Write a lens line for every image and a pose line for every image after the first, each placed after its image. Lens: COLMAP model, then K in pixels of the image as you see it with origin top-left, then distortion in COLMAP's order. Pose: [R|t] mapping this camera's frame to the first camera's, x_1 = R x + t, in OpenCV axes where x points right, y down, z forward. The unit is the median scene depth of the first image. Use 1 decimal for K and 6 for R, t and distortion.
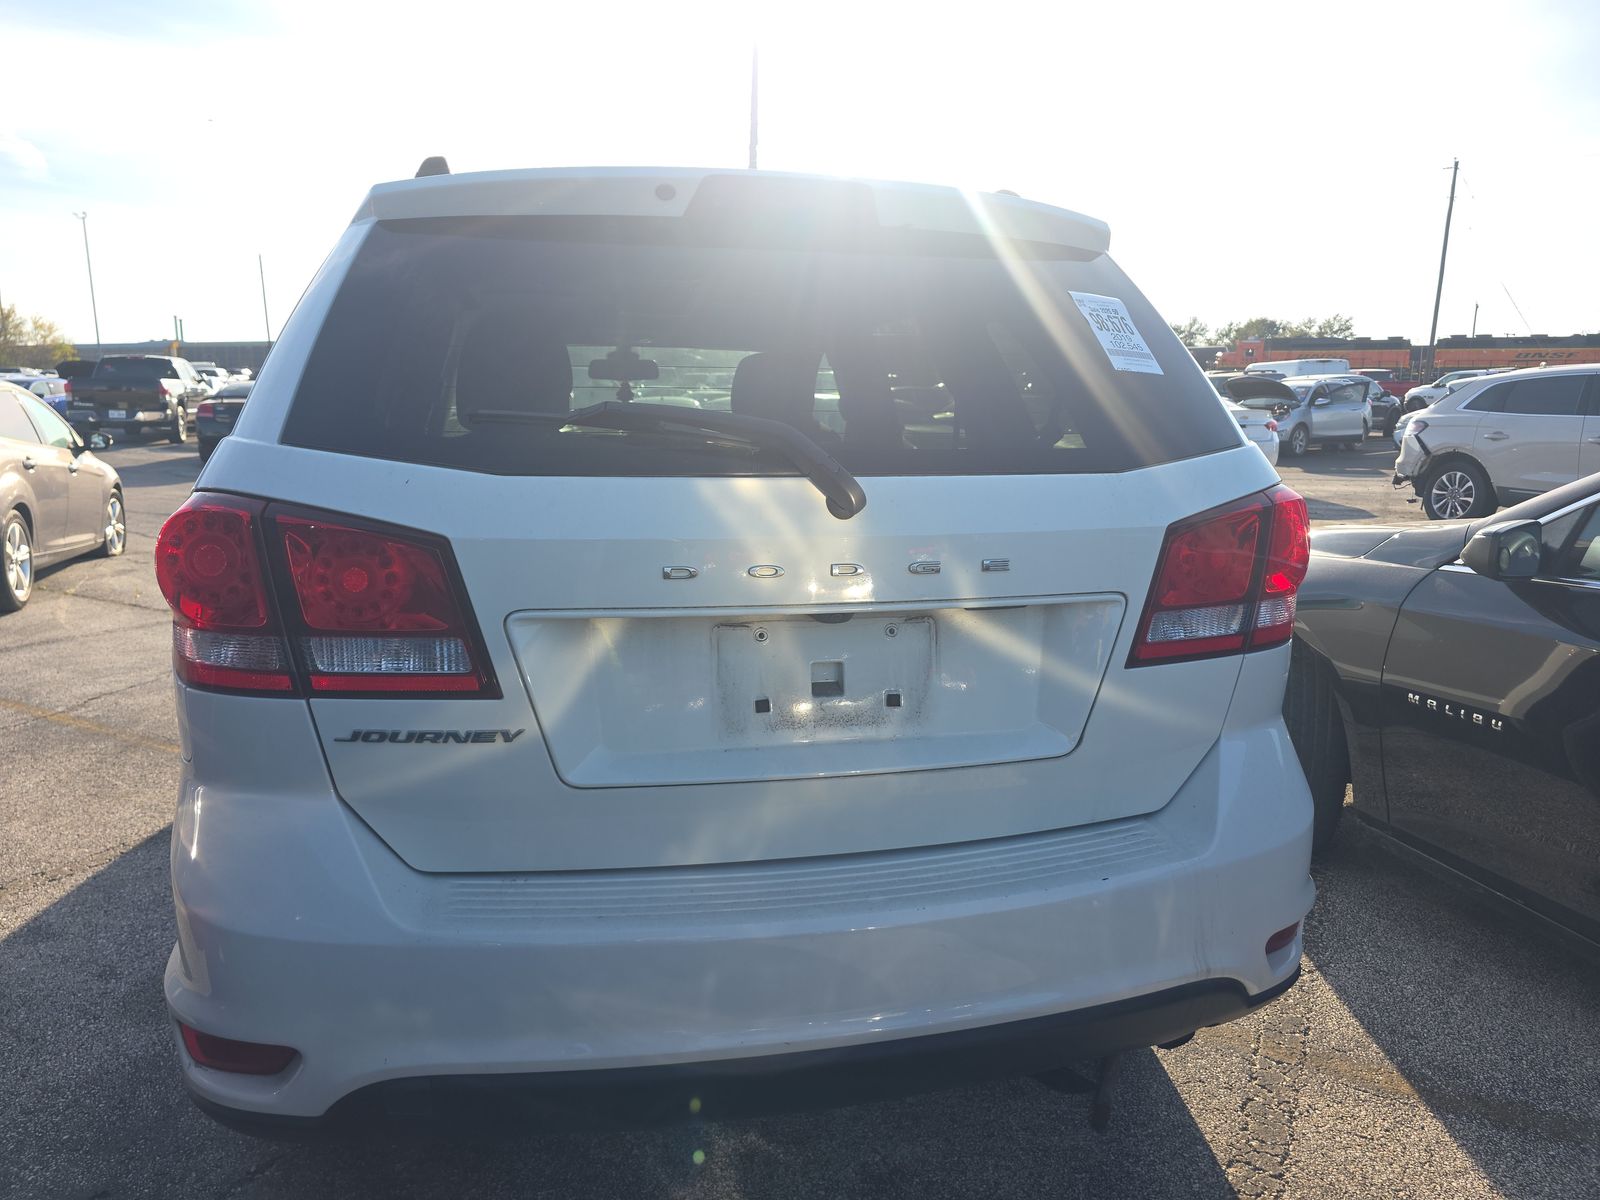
lens RADIAL K [[1062.1, 0, 800.0], [0, 1062.1, 600.0], [0, 0, 1]] dist [0.082811, -0.068657]
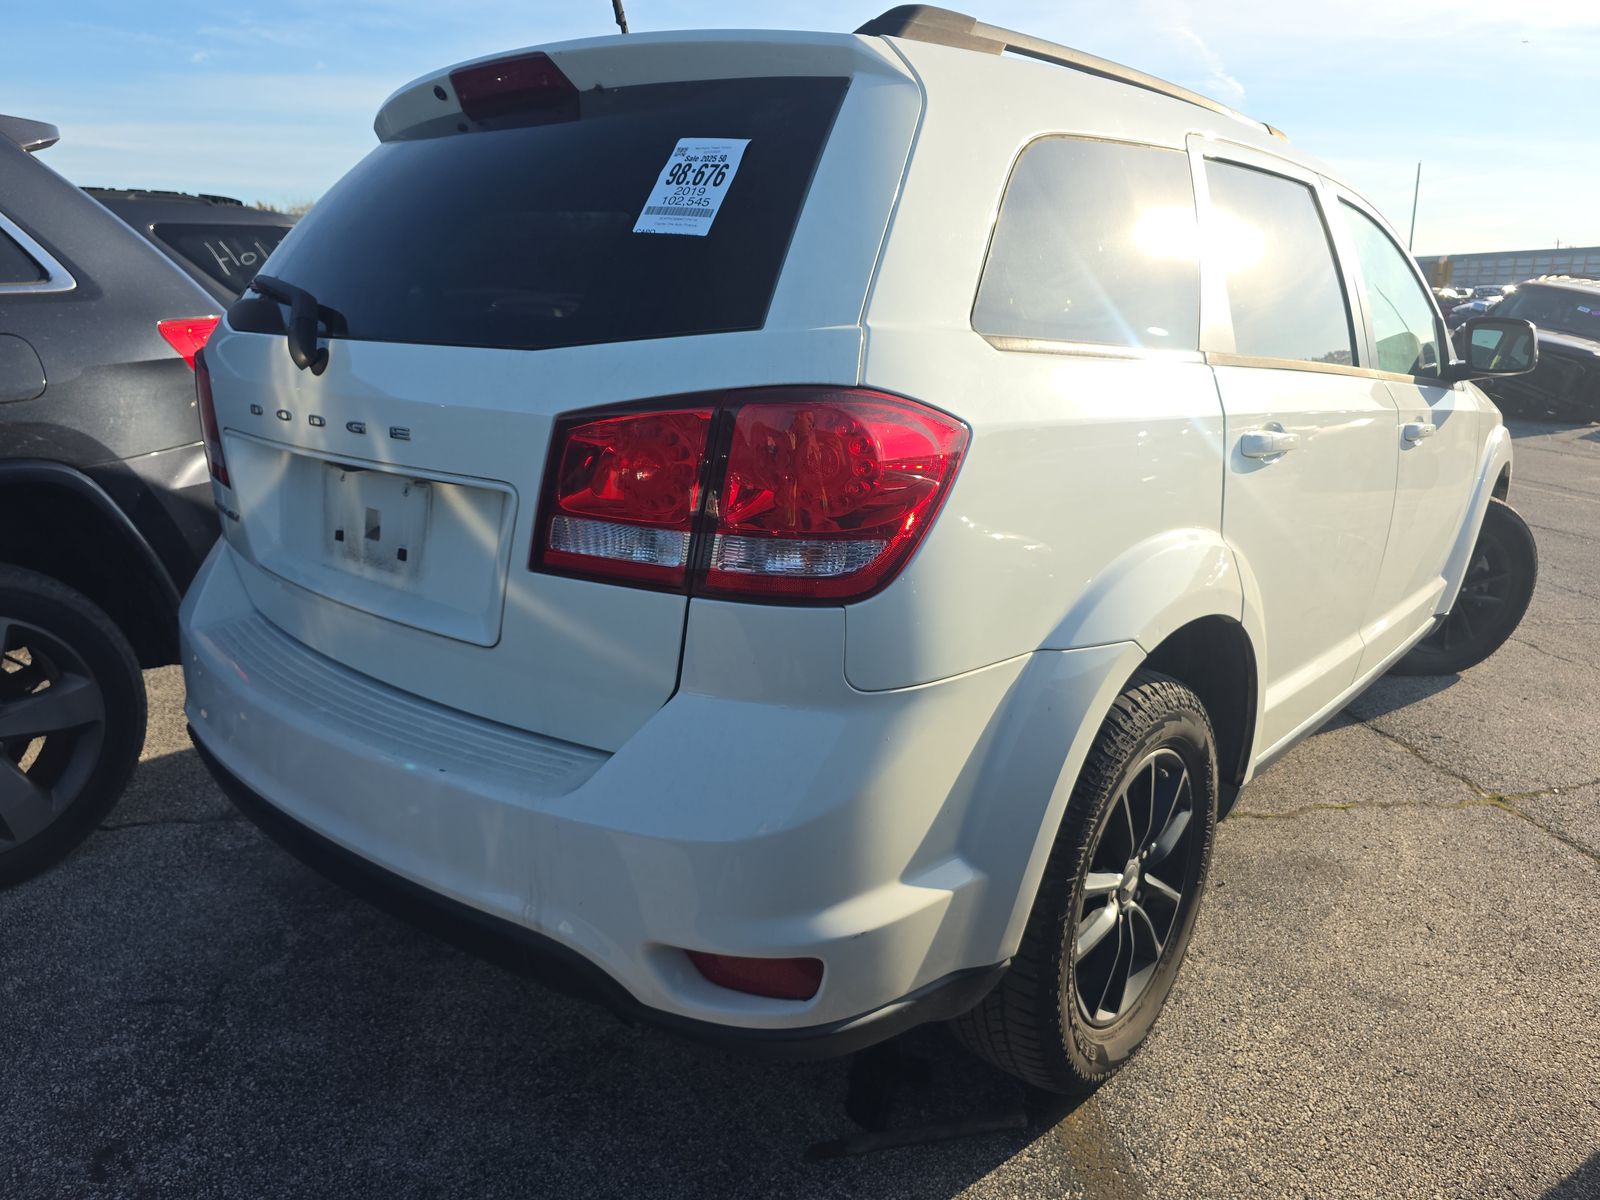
lens RADIAL K [[1062.1, 0, 800.0], [0, 1062.1, 600.0], [0, 0, 1]] dist [0.082811, -0.068657]
pose [[0.599206, 0.208886, -0.772864, 1.263997], [-0.152492, 0.977467, 0.145957, -0.086770], [0.785938, 0.030398, 0.617558, 0.691796]]
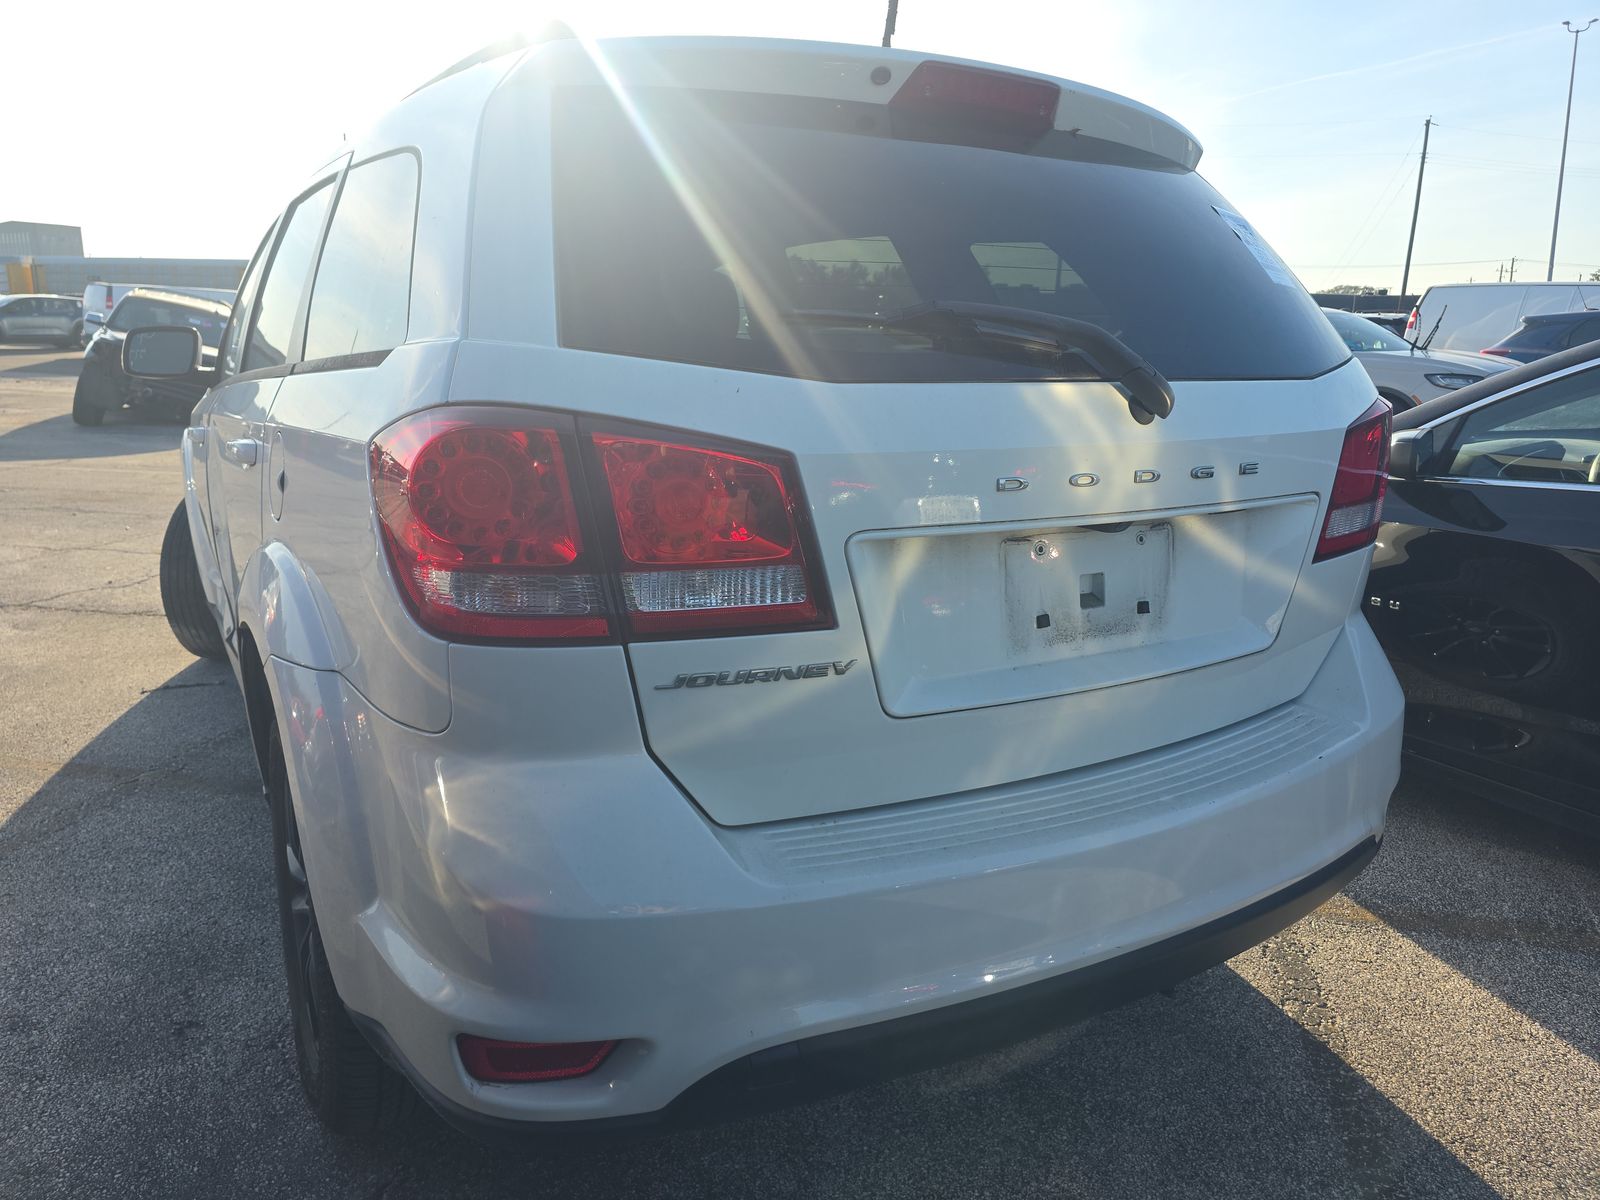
lens RADIAL K [[1062.1, 0, 800.0], [0, 1062.1, 600.0], [0, 0, 1]] dist [0.082811, -0.068657]
pose [[0.952878, -0.062853, 0.296770, -0.561100], [0.045442, 0.996836, 0.065215, 0.006727], [-0.299930, -0.048656, 0.952720, 0.138405]]
